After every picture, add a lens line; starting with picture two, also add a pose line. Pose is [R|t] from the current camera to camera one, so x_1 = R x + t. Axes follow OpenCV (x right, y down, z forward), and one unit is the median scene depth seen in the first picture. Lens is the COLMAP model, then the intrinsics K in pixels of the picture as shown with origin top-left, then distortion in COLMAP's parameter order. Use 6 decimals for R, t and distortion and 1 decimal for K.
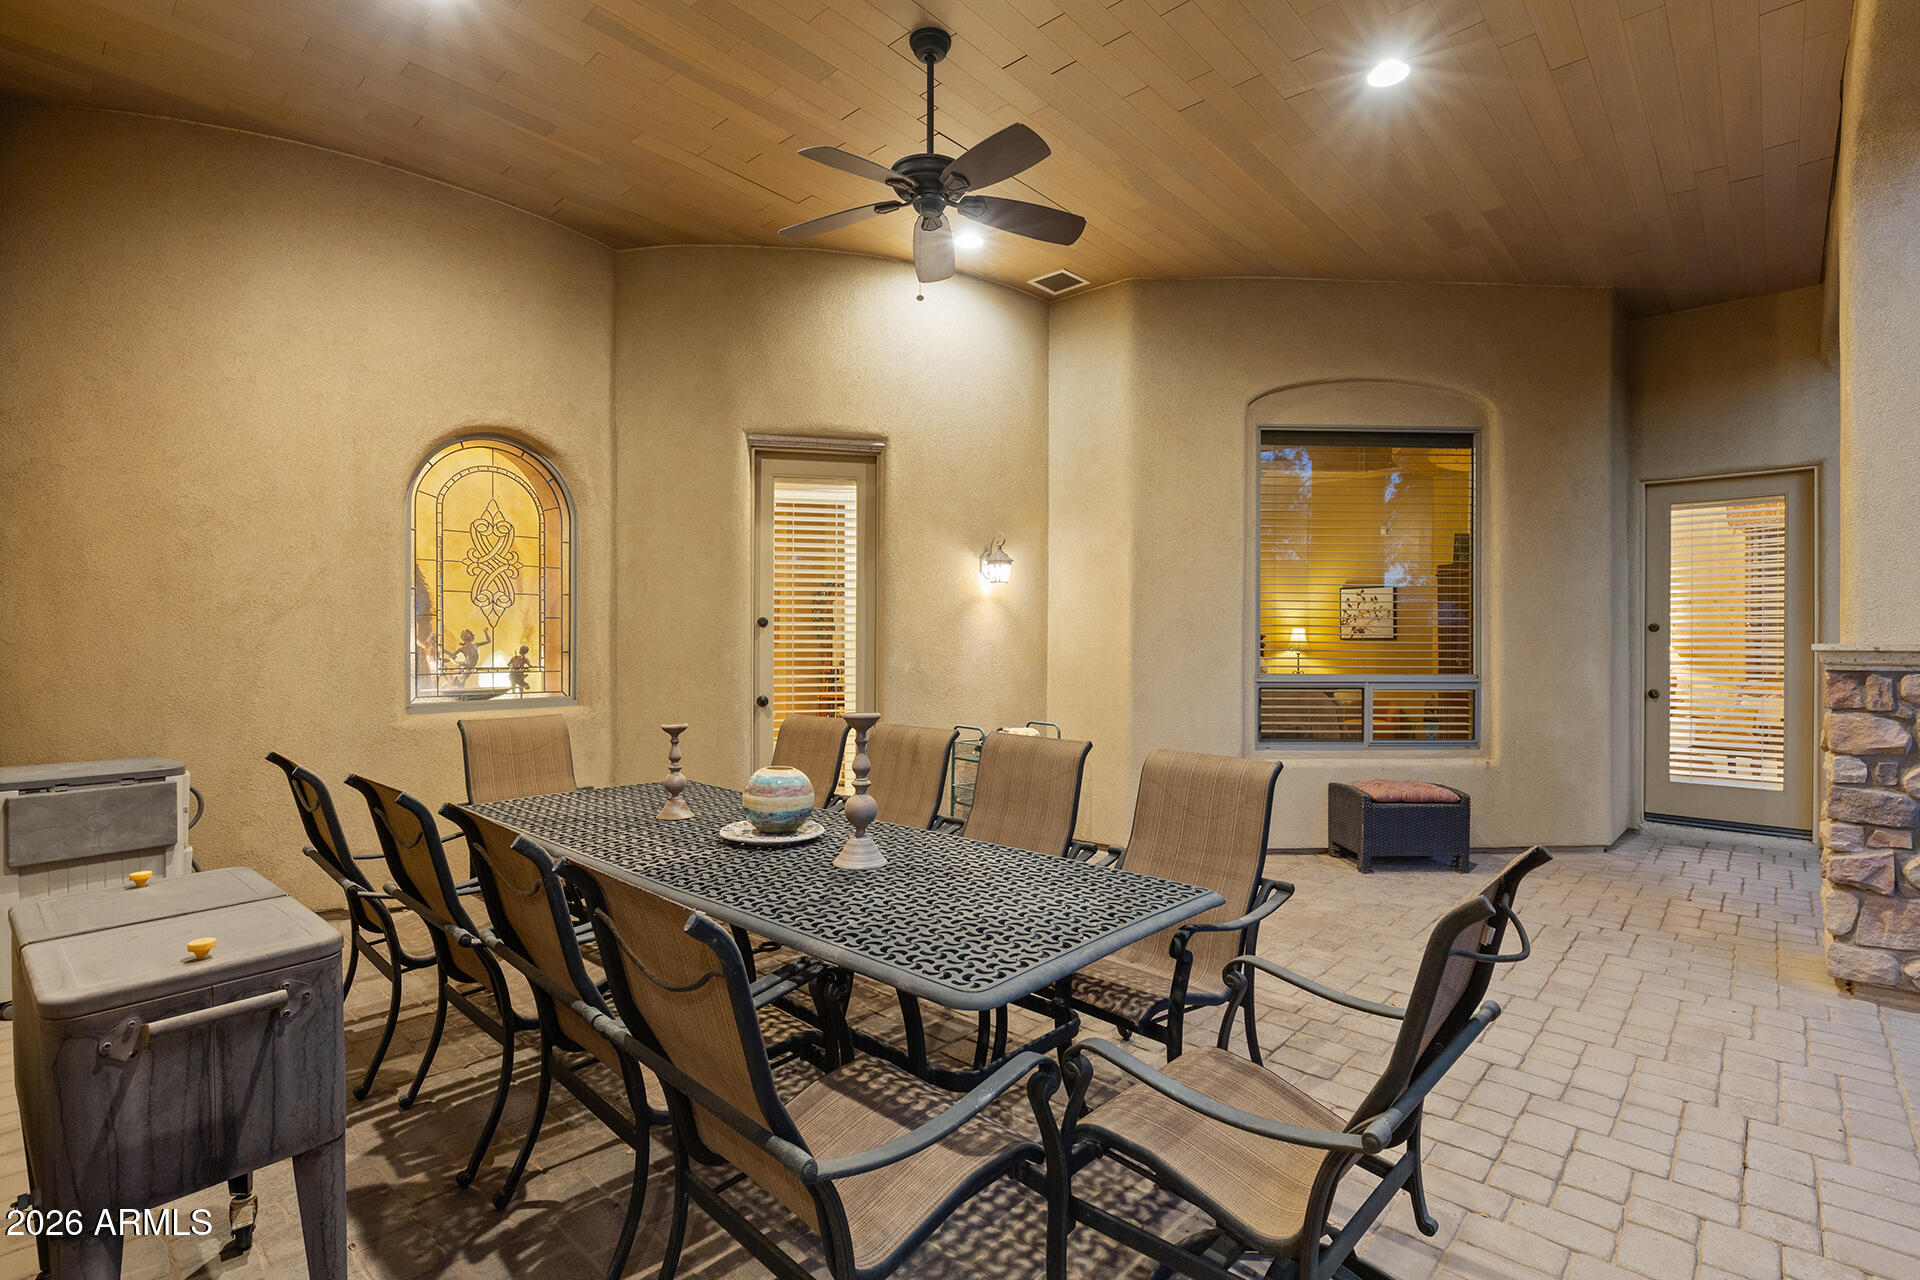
lens RADIAL K [[913.2, 0, 960.0], [0, 913.2, 640.0], [0, 0, 1]] dist [0.000005, -0.000079]
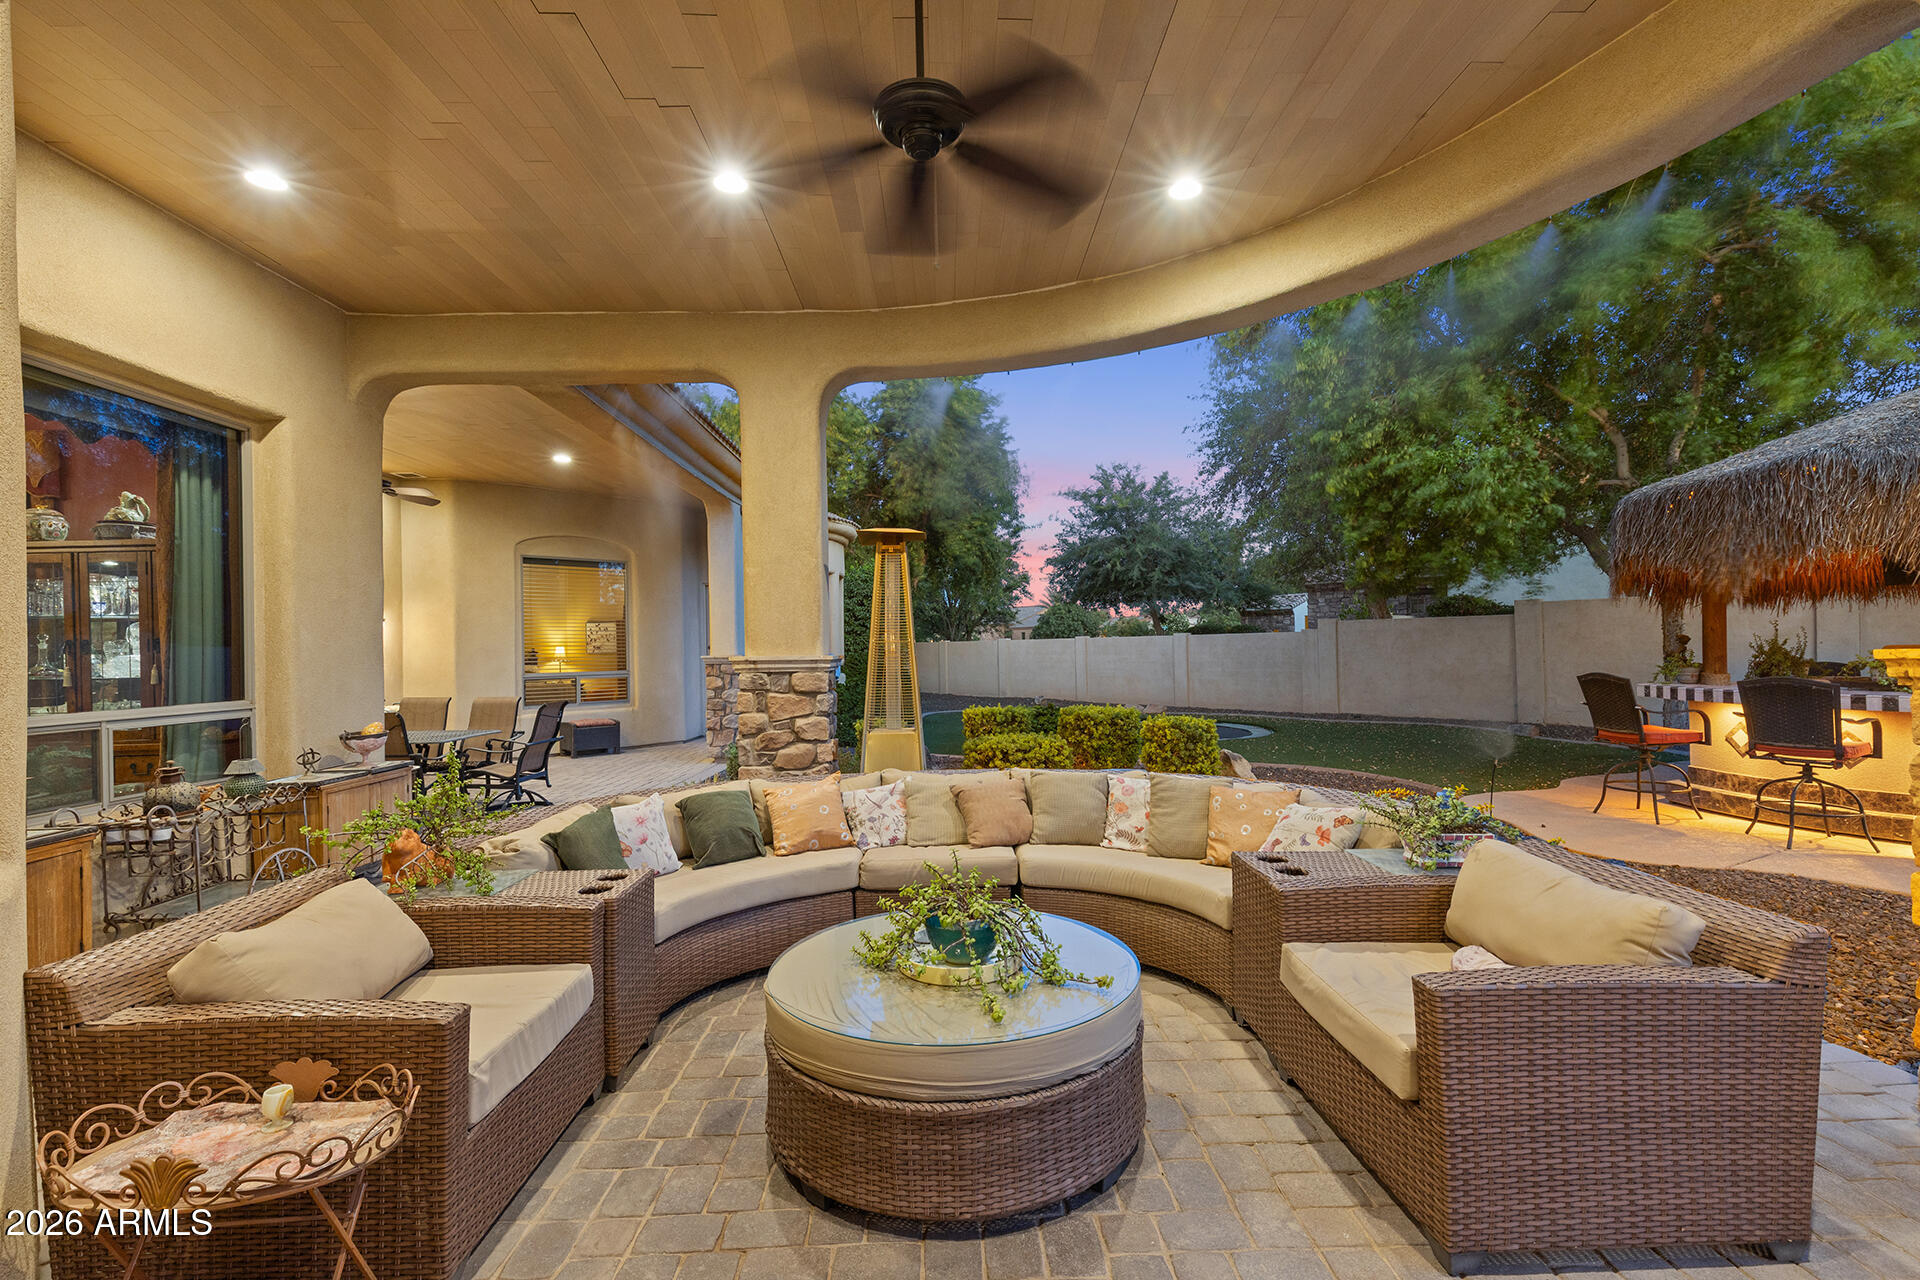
lens RADIAL K [[859.8, 0, 954.3], [0, 859.8, 645.6], [0, 0, 1]] dist [0.009289, -0.000376]
pose [[0.730211, -0.013185, 0.683095, -0.298658], [0.015923, 0.999871, 0.002278, -0.015010], [-0.683036, 0.009213, 0.730326, -1.111725]]
